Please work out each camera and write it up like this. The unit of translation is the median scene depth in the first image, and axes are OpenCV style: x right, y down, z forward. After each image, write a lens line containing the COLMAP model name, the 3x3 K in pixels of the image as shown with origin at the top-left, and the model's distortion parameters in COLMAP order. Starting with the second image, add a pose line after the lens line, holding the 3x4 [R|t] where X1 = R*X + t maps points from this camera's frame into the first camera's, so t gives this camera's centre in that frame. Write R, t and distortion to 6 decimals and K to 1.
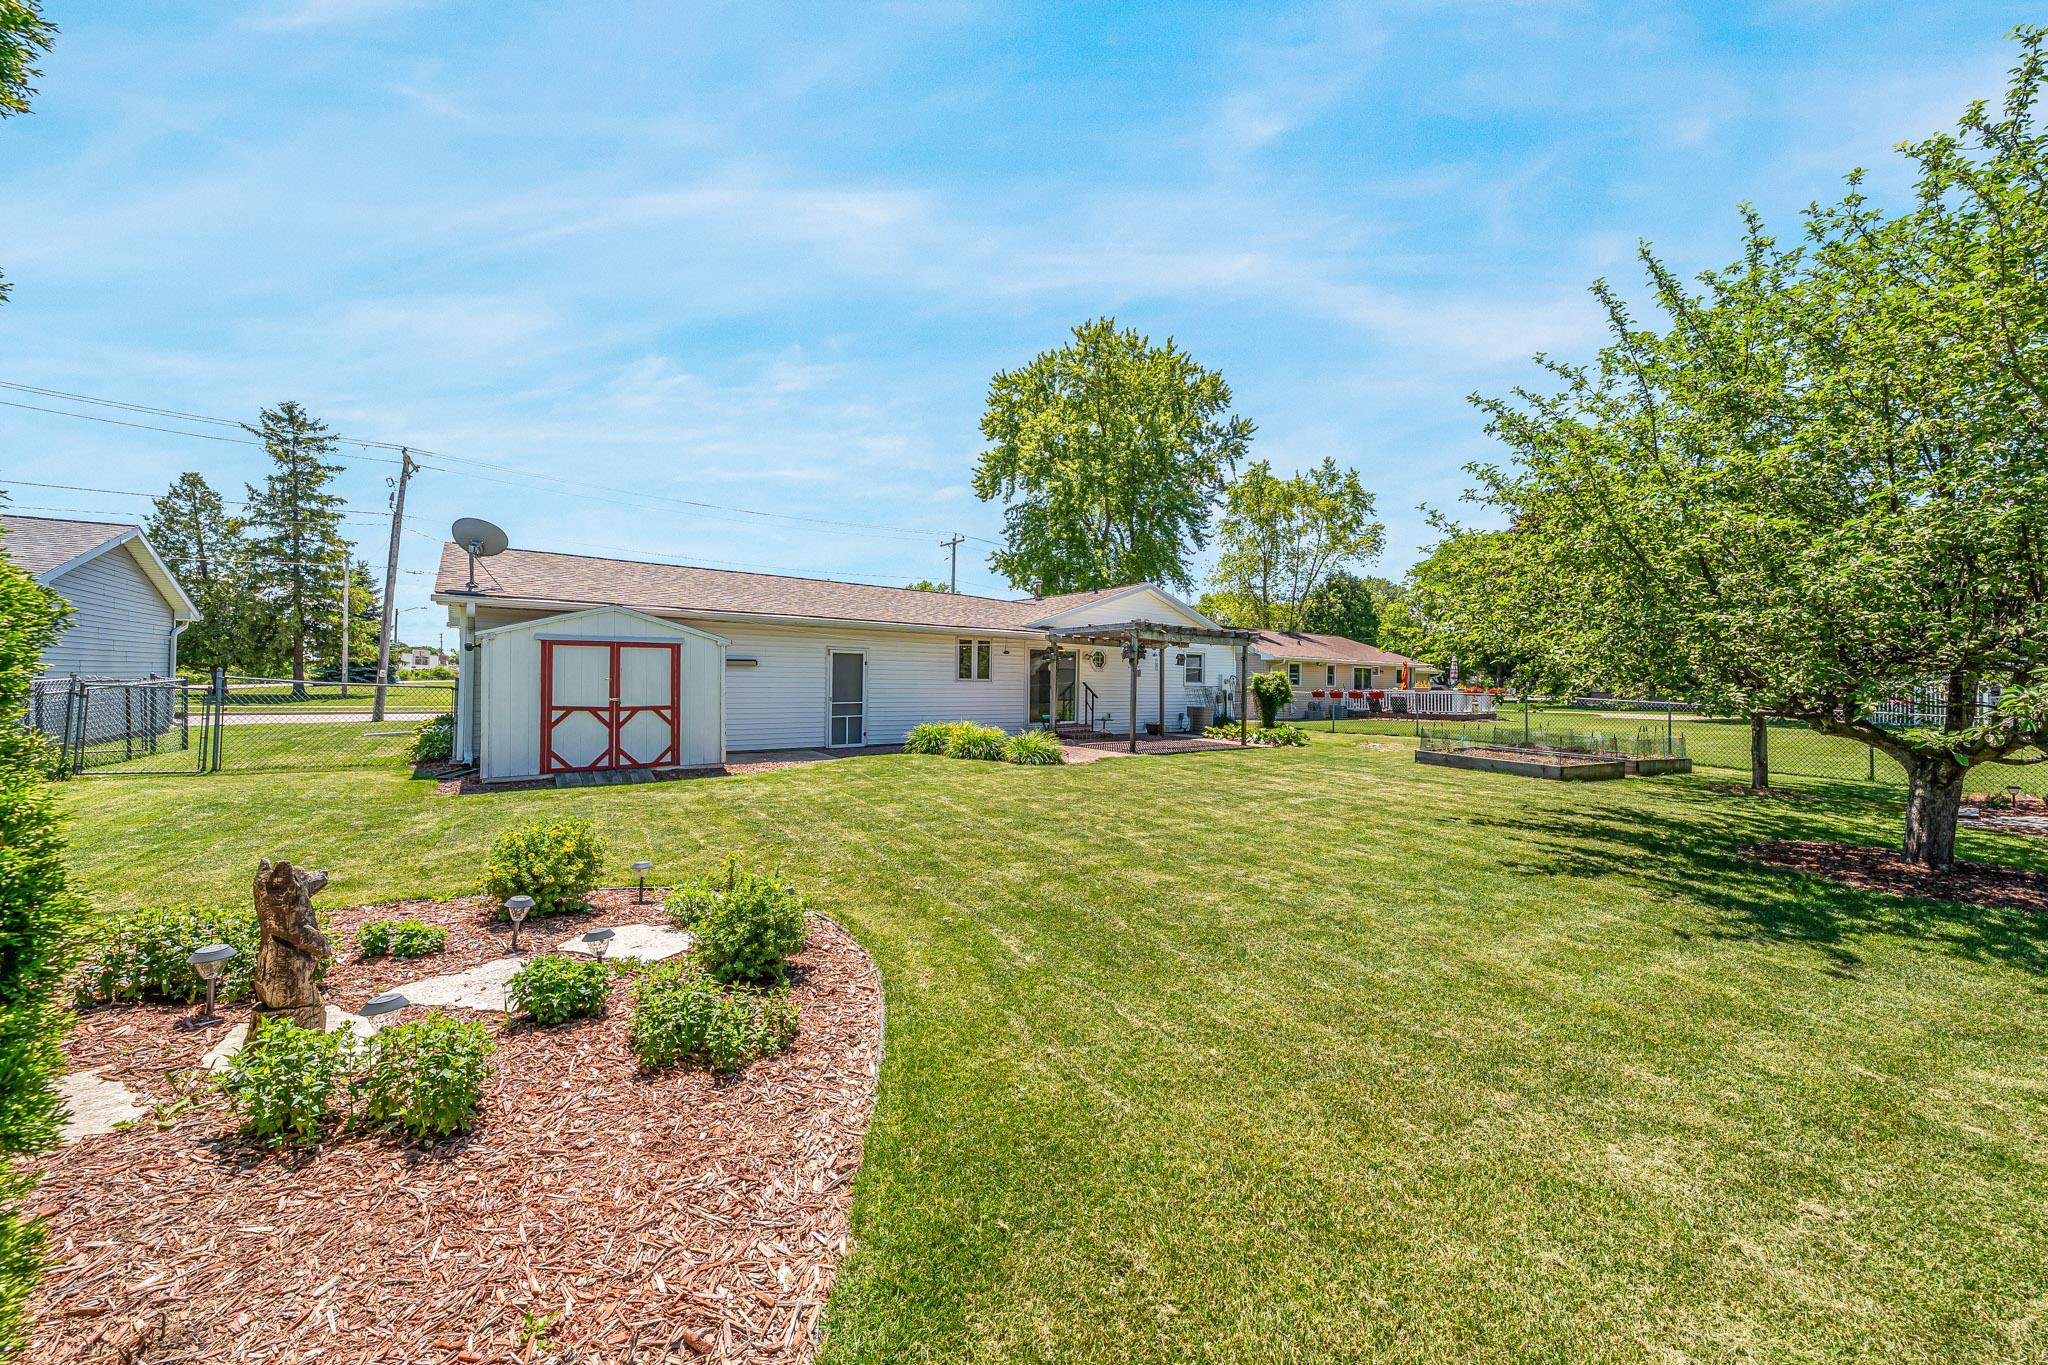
lens RADIAL K [[737.9, 0, 1024.0], [0, 737.9, 682.5], [0, 0, 1]] dist [-0.010722, -0.000044]
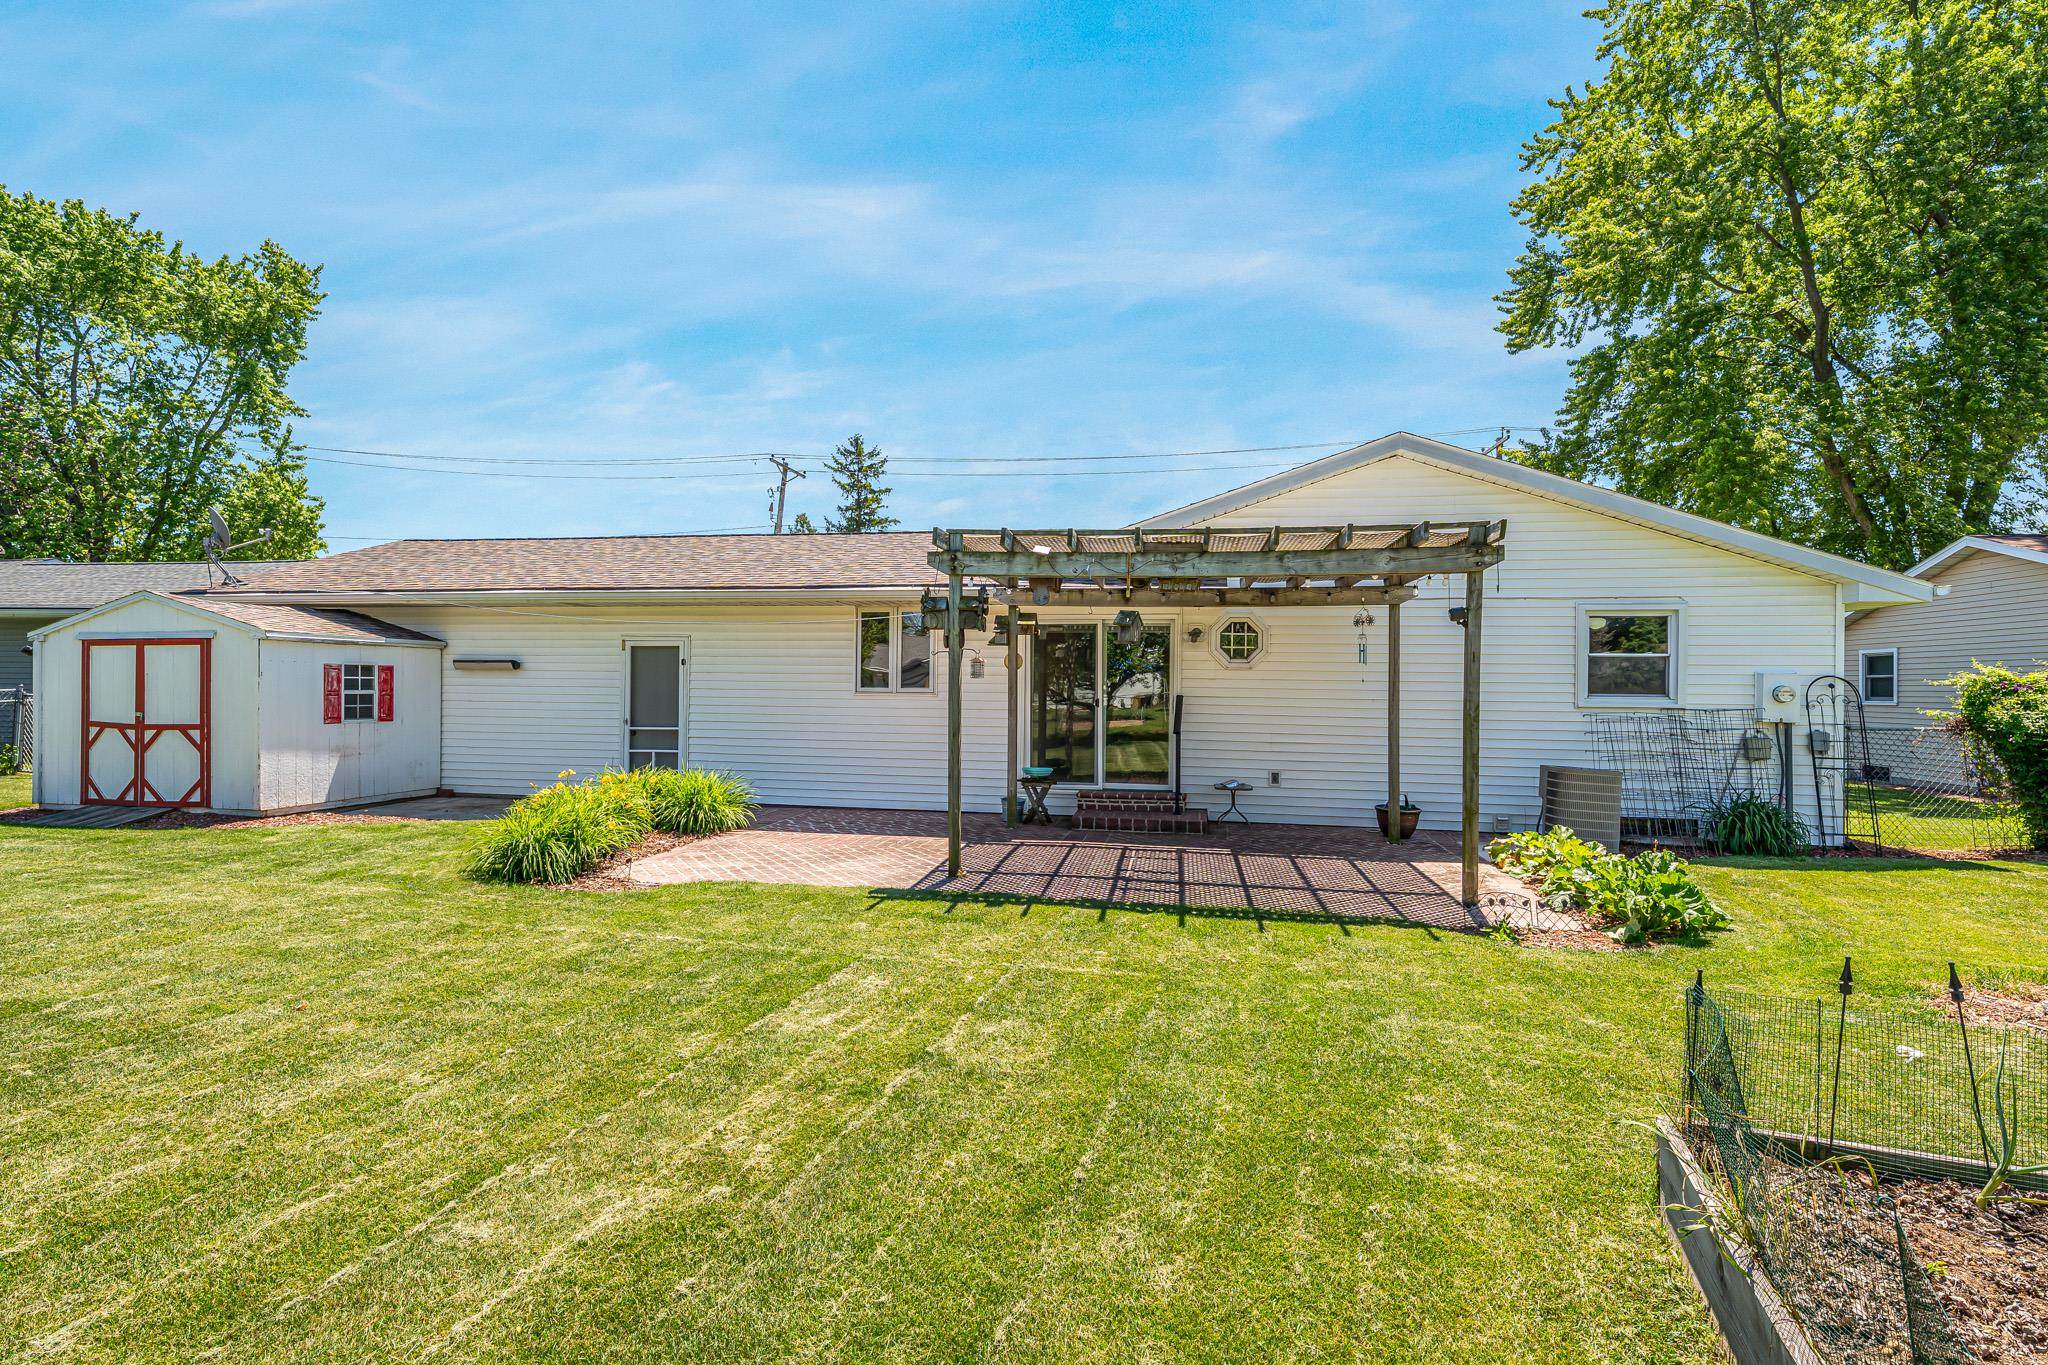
lens RADIAL K [[958.1, 0, 1024.0], [0, 958.1, 682.5], [0, 0, 1]] dist [0.000348, 0.000679]
pose [[0.663585, -0.011291, -0.748016, 0.386498], [-0.003565, 0.999827, -0.018254, 0.002465], [0.748093, 0.014780, 0.663430, 0.499144]]
